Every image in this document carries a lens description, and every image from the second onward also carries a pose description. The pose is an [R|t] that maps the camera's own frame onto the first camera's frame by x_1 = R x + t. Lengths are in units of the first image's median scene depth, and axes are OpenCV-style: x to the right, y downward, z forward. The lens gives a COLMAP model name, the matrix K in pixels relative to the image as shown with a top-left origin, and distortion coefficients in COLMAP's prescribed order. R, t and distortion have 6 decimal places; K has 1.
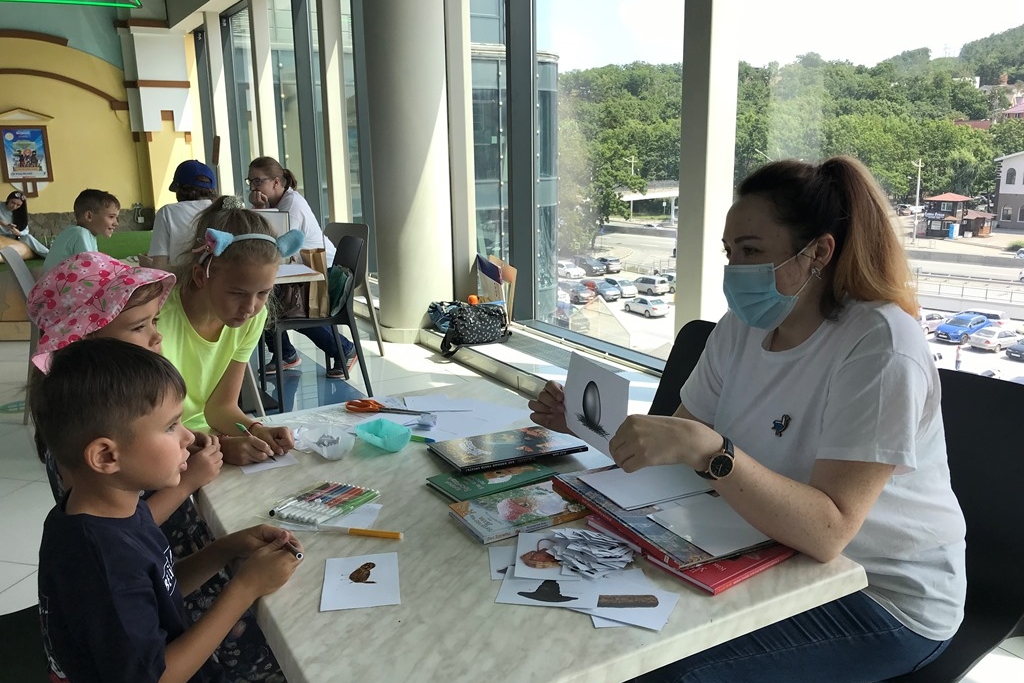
lens RADIAL K [[845.2, 0, 509.0], [0, 845.2, 341.0], [0, 0, 1]] dist [0.017098, 0.000802]
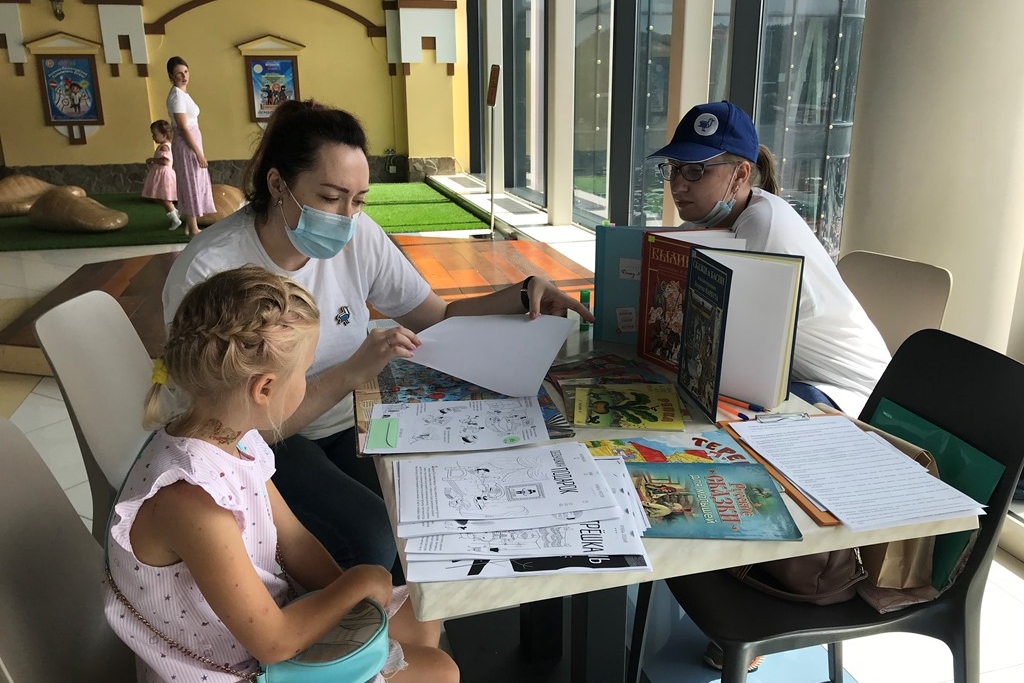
lens RADIAL K [[826.5, 0, 512.0], [0, 826.5, 341.5], [0, 0, 1]] dist [0.007858, 0.003904]
pose [[0.964393, 0.083747, -0.250865, -0.093128], [-0.065364, 0.994589, 0.080750, -0.044222], [0.256270, -0.061477, 0.964648, 0.213977]]
